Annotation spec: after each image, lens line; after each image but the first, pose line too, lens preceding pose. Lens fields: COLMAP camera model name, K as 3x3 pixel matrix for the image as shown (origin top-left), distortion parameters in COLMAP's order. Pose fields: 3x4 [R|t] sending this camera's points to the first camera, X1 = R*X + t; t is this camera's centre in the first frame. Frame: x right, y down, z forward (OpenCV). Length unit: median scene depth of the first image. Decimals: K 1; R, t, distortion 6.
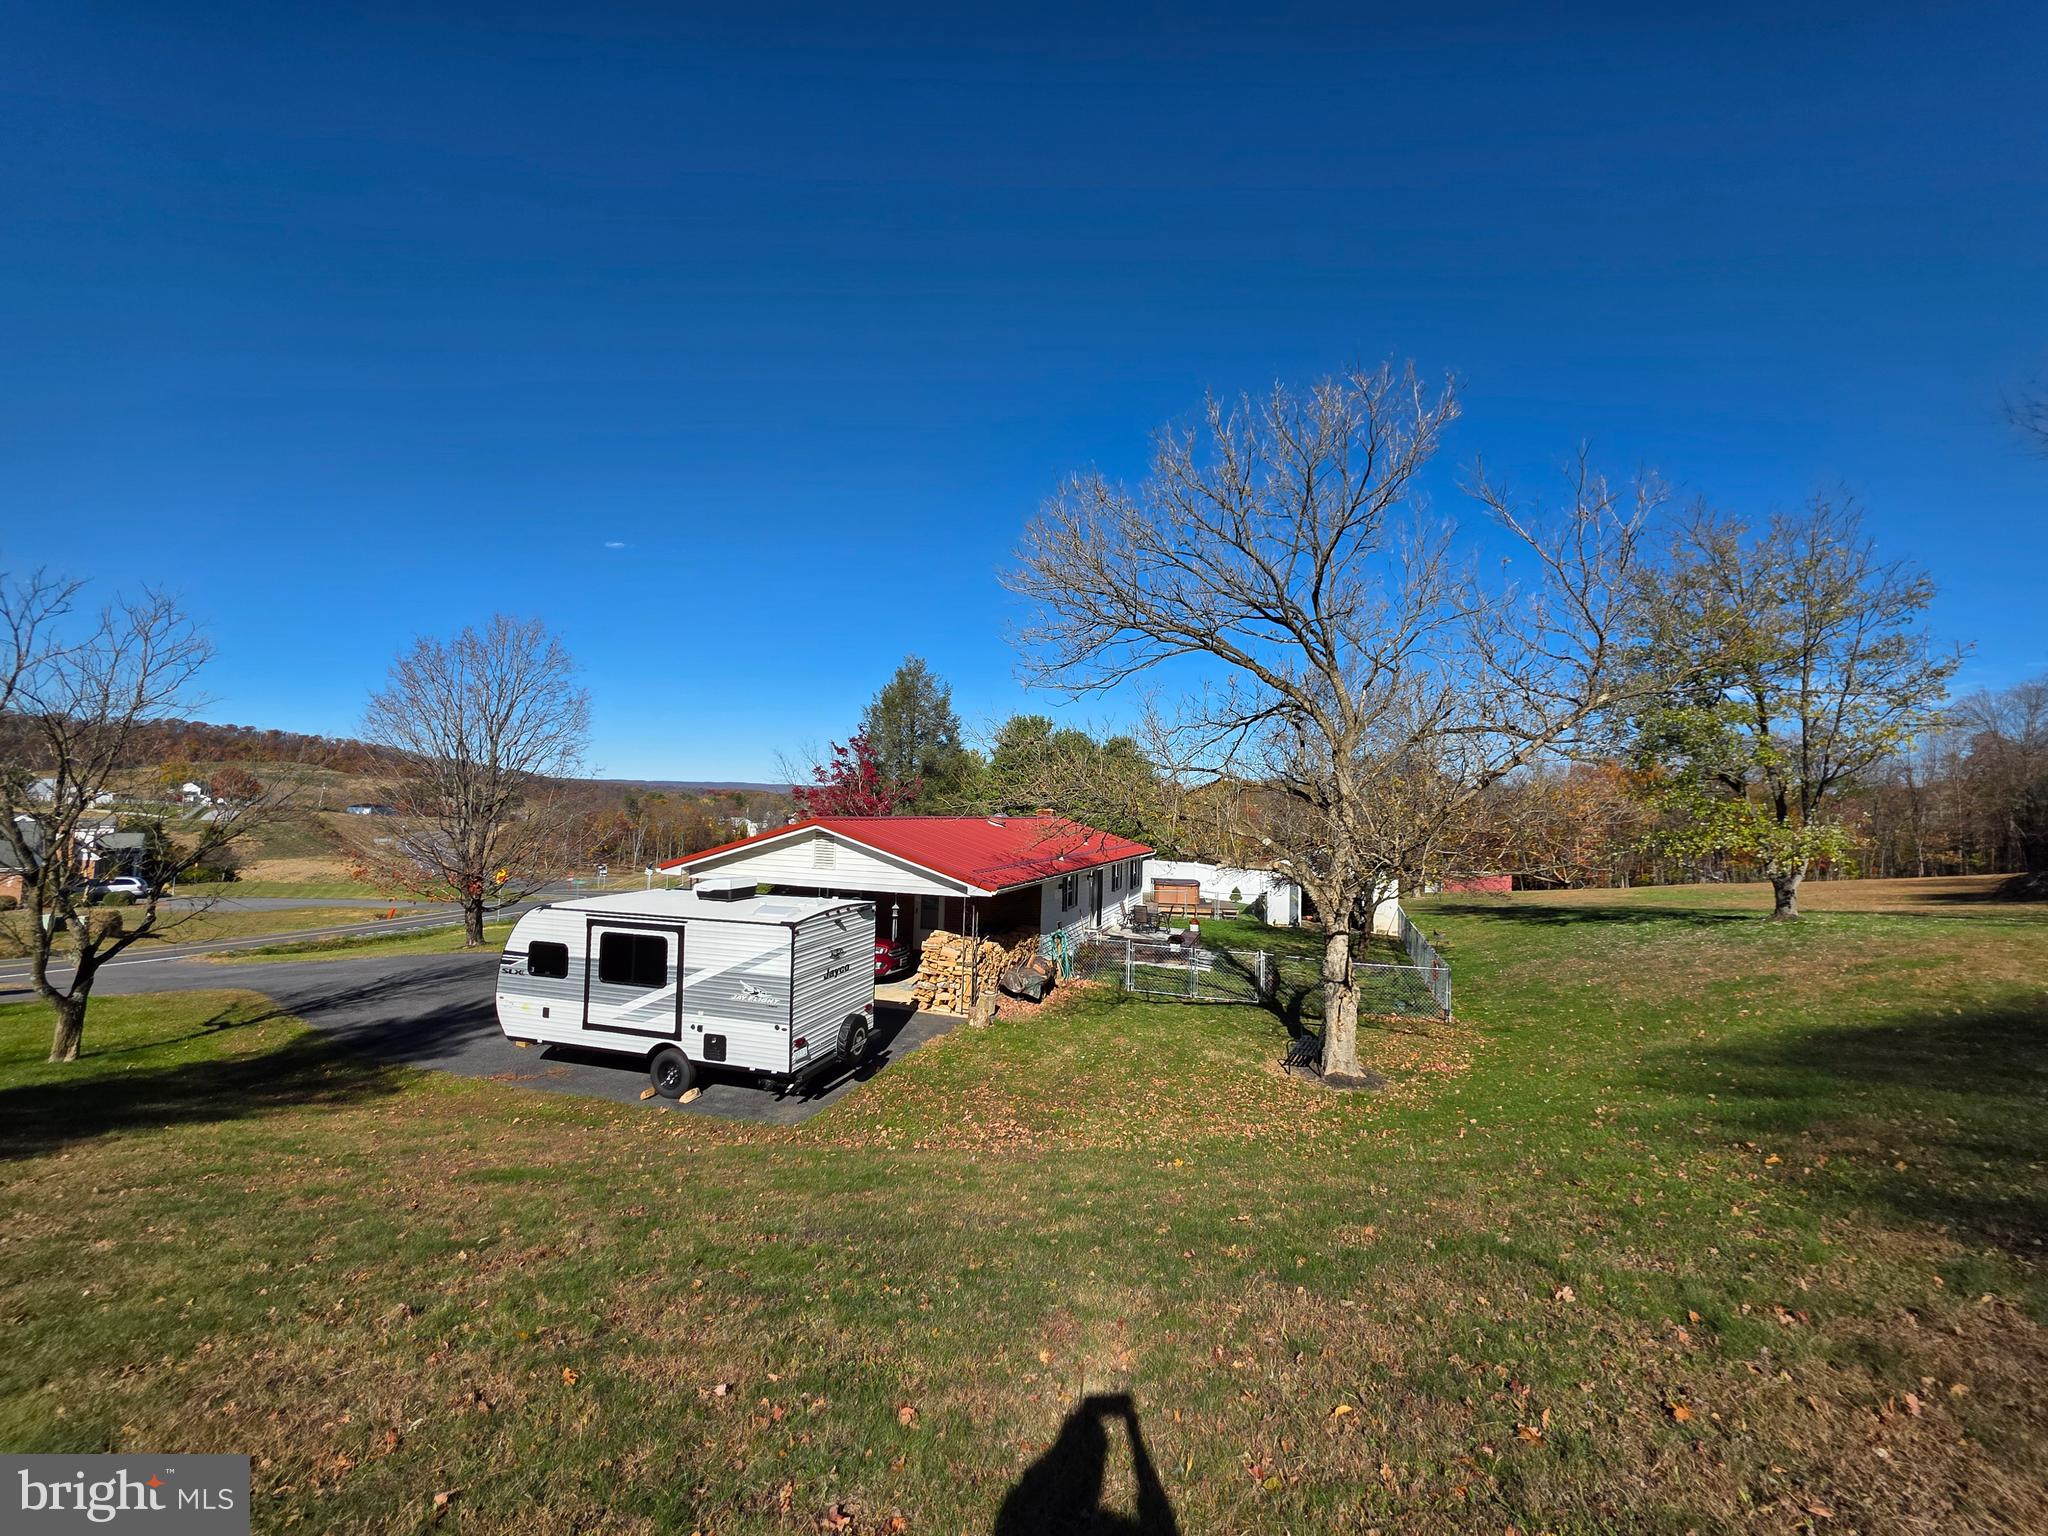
lens RADIAL K [[813.6, 0, 1021.5], [0, 813.6, 769.5], [0, 0, 1]] dist [0.002098, -0.000065]
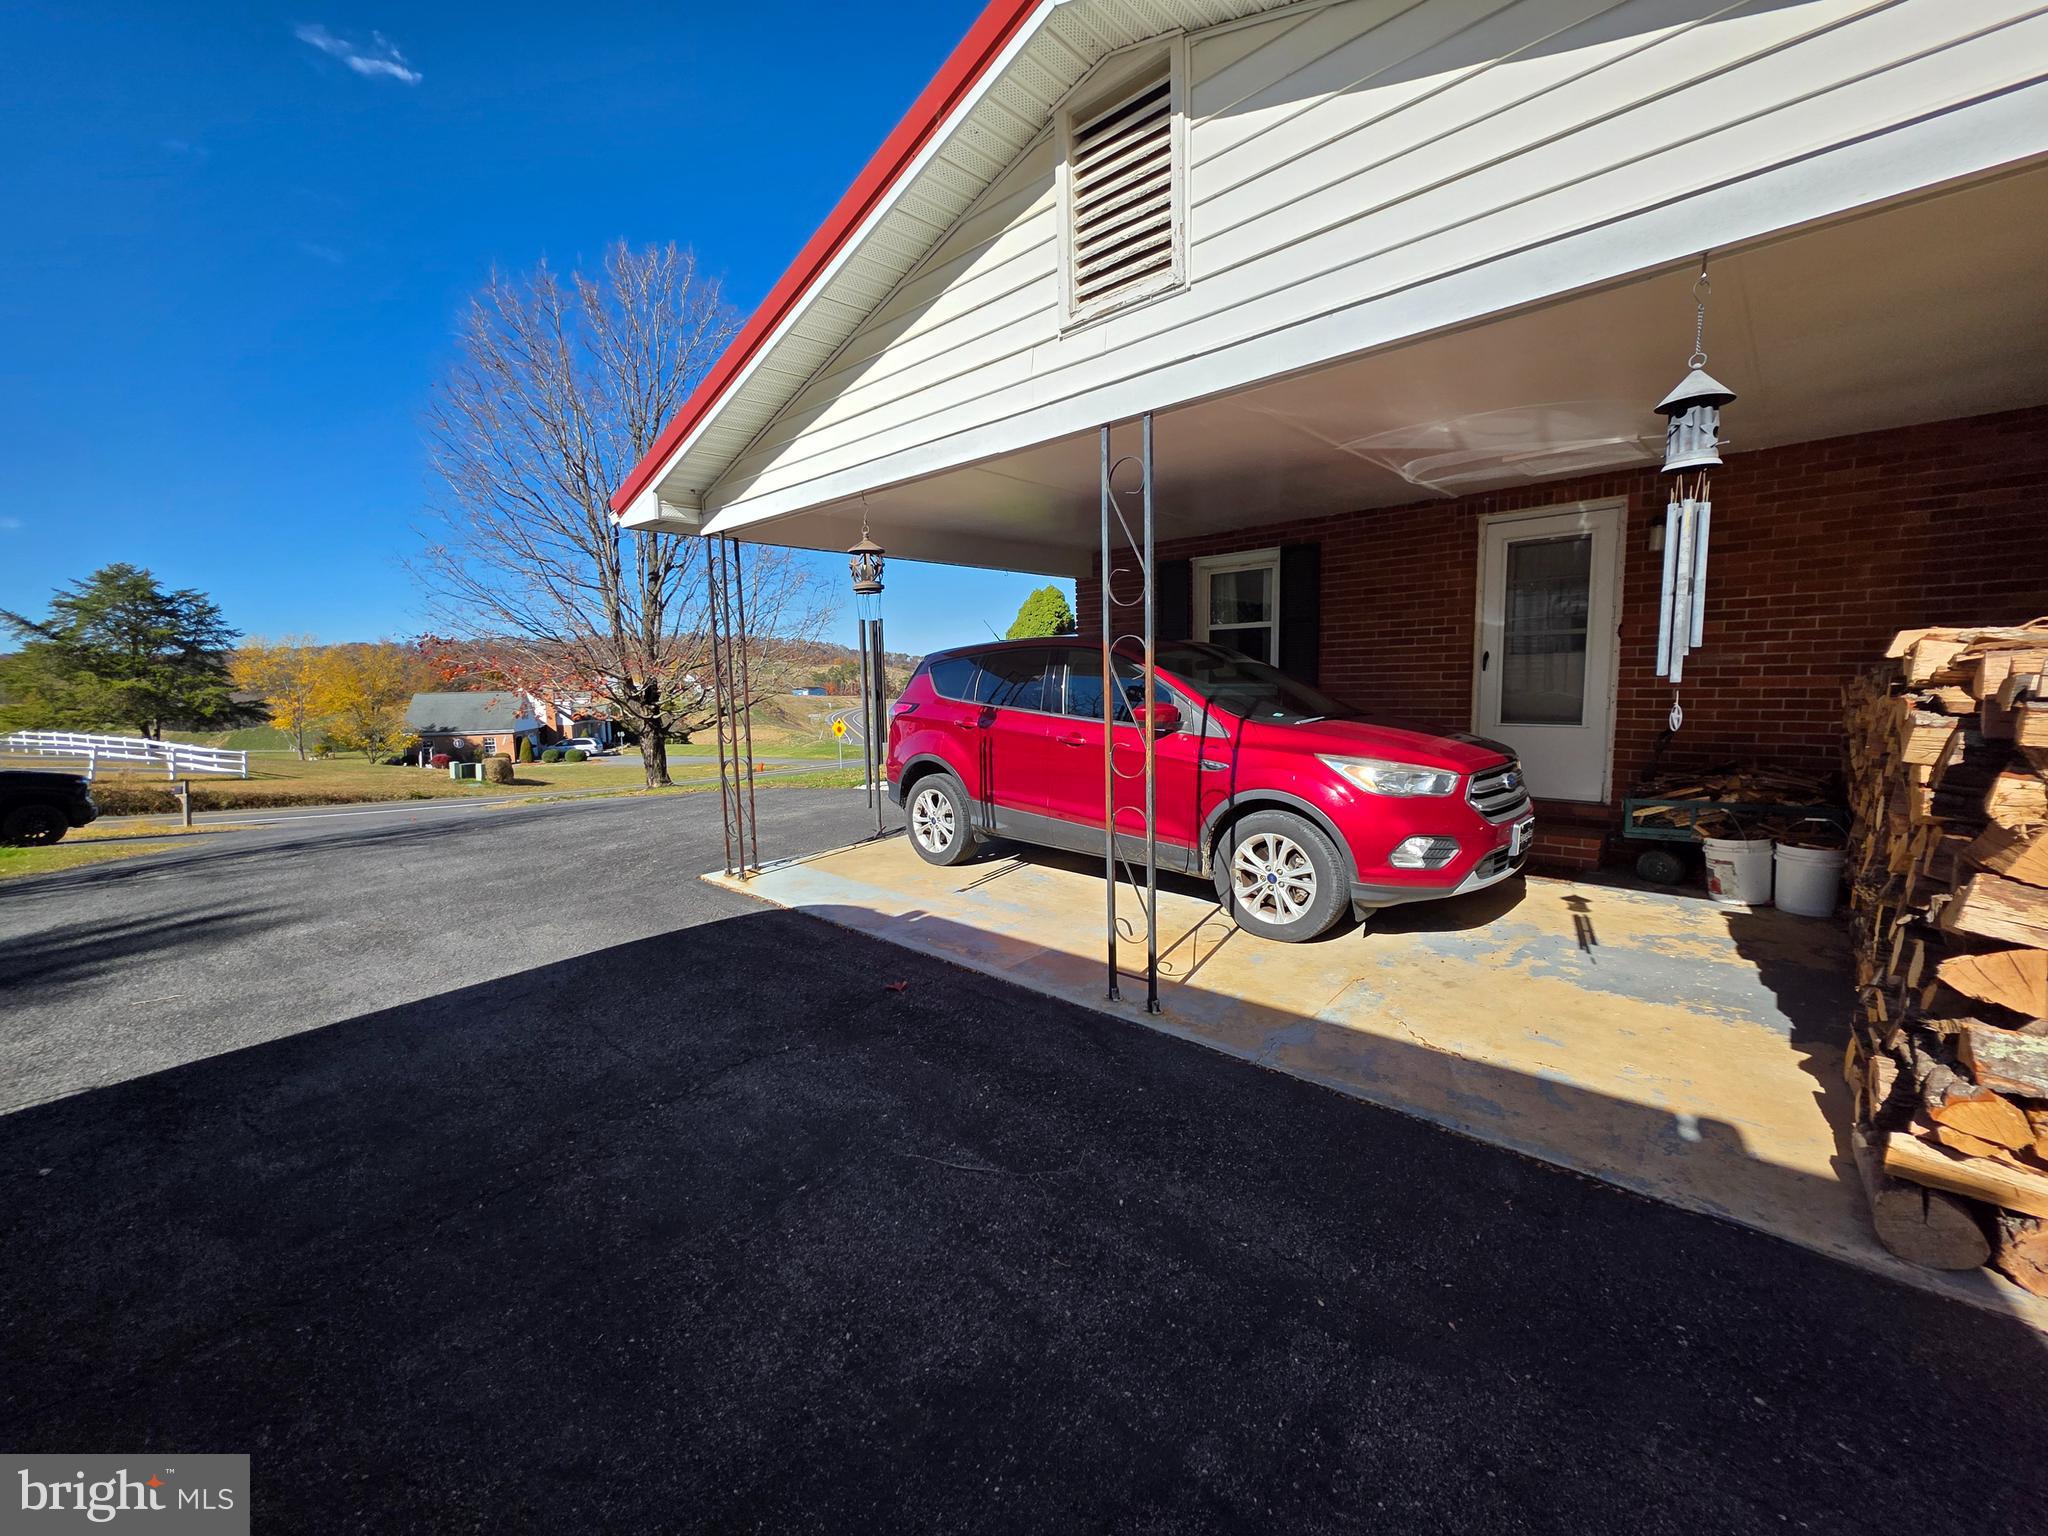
lens RADIAL K [[797.2, 0, 1051.1], [0, 797.2, 768.9], [0, 0, 1]] dist [-0.015493, 0.000182]
pose [[0.921832, -0.004122, -0.387567, -0.075409], [0.066875, 0.986638, 0.148568, 0.076476], [0.381776, -0.162874, 0.909791, 0.324118]]
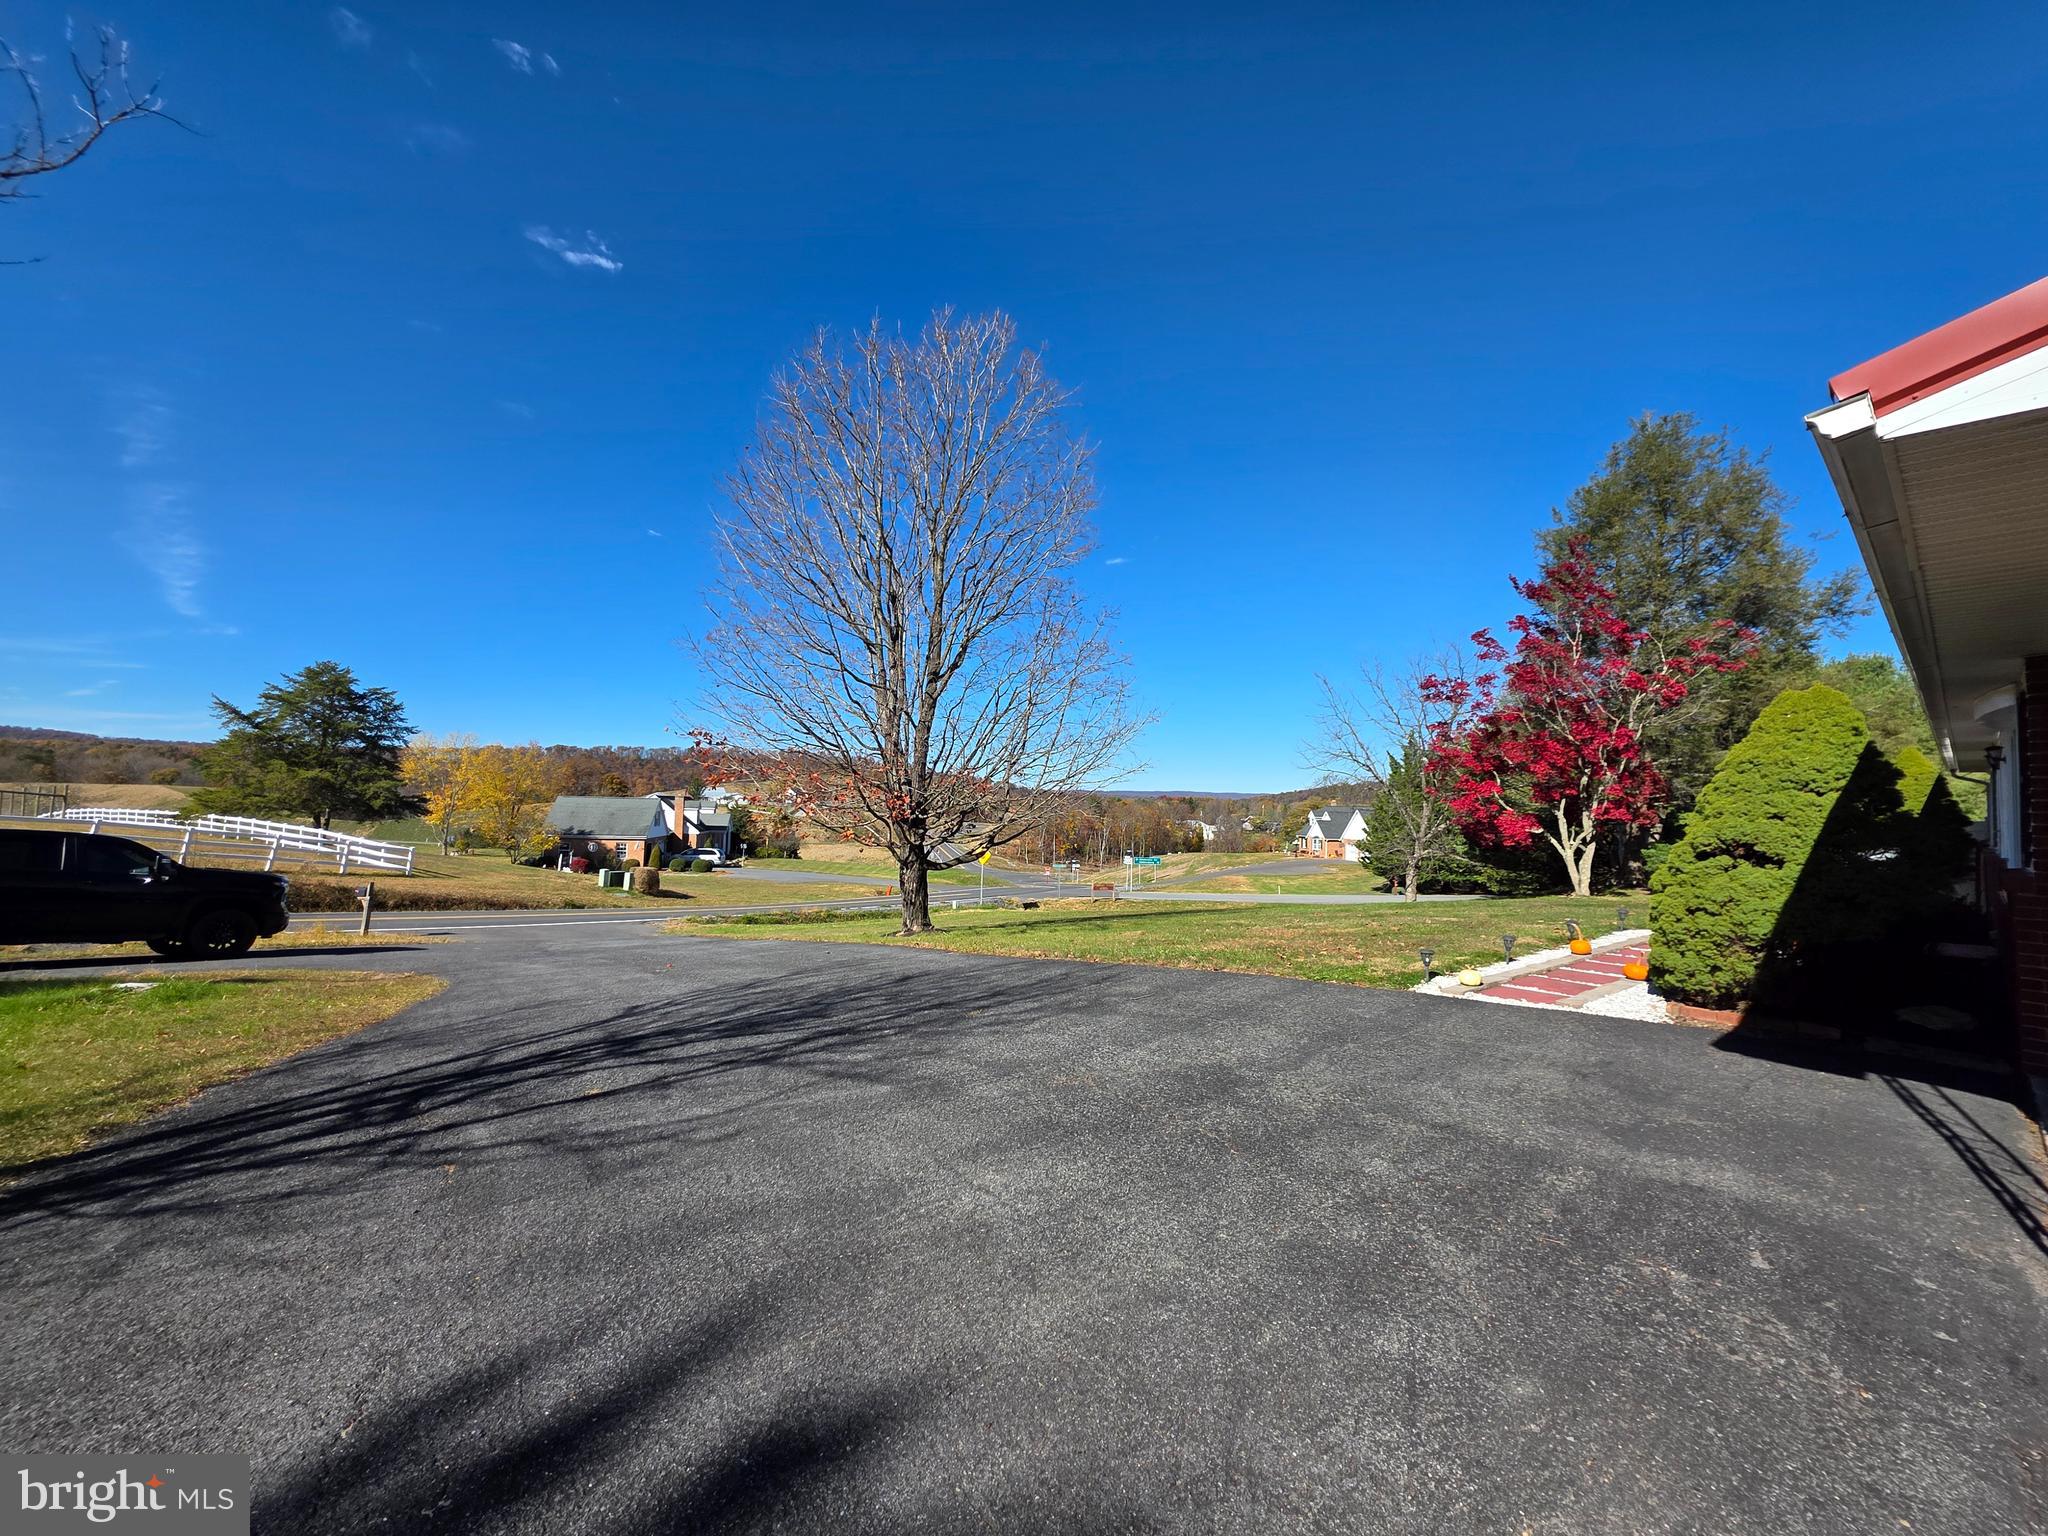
lens RADIAL K [[813.6, 0, 1021.5], [0, 813.6, 769.5], [0, 0, 1]] dist [0.002098, -0.000065]
pose [[0.861360, -0.029888, -0.507116, -0.204360], [0.026175, 0.999553, -0.014450, 0.072367], [0.507321, -0.000827, 0.861757, 0.347835]]
